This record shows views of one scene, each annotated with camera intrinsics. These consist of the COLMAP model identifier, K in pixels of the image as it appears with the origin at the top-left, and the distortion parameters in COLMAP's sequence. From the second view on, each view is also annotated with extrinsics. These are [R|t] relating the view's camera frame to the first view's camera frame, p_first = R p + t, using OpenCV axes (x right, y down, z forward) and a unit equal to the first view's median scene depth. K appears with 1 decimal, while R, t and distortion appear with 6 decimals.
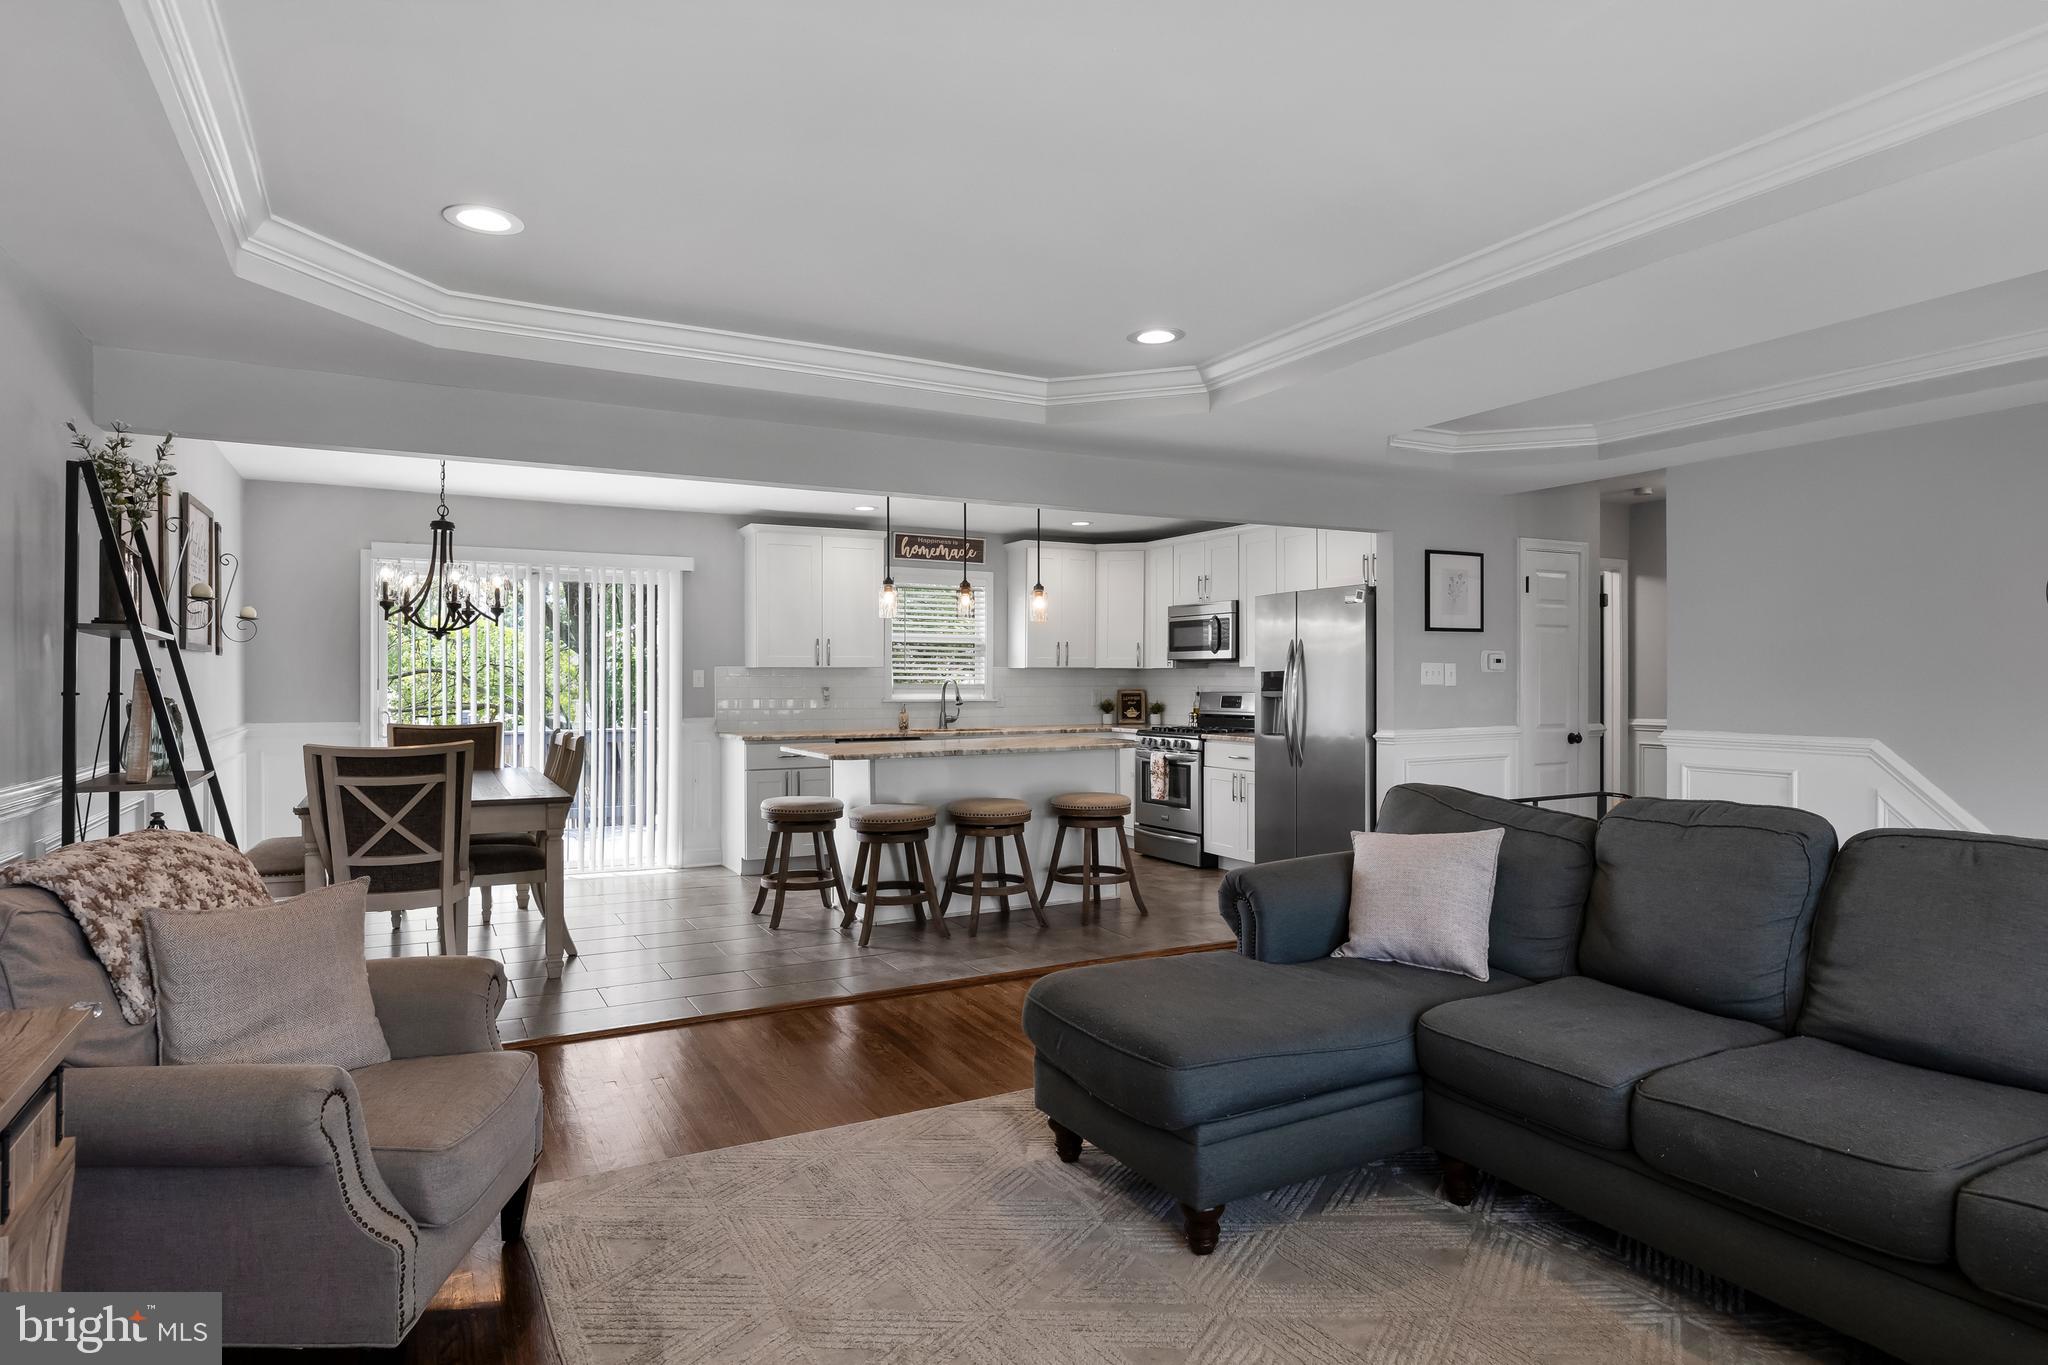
lens RADIAL K [[1153.1, 0, 1024.0], [0, 1153.1, 682.5], [0, 0, 1]] dist [-0.003485, 0.000248]
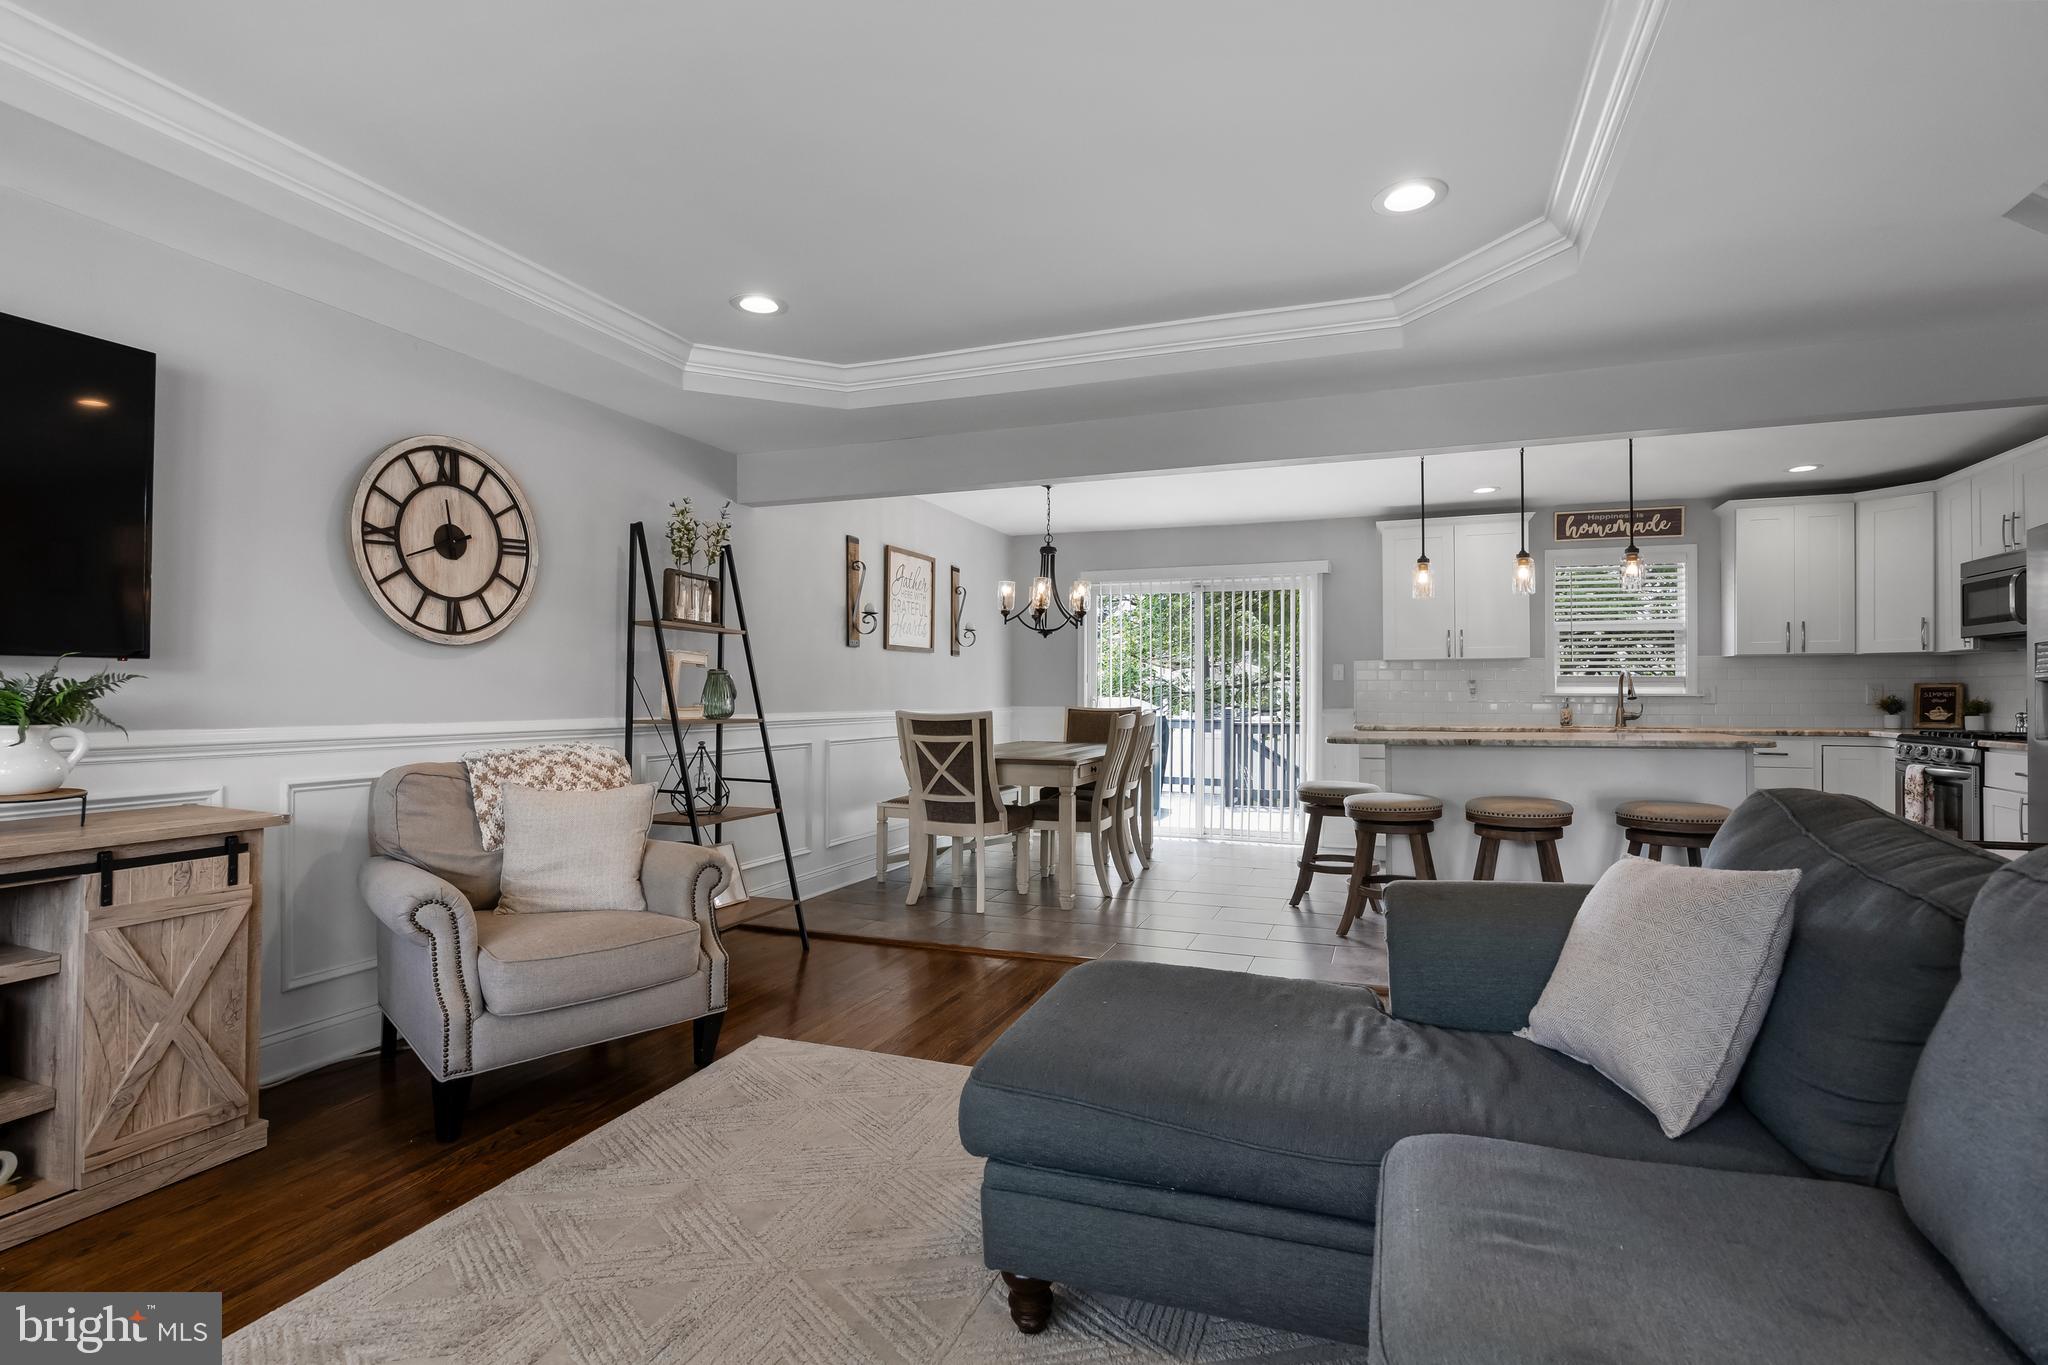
lens RADIAL K [[979.1, 0, 1024.0], [0, 979.1, 682.5], [0, 0, 1]] dist [-0.009139, 0.000824]
pose [[0.654100, -0.008782, -0.756357, 0.220287], [-0.002910, 0.999896, -0.014126, 0.020118], [0.756403, 0.011441, 0.654006, 0.184099]]
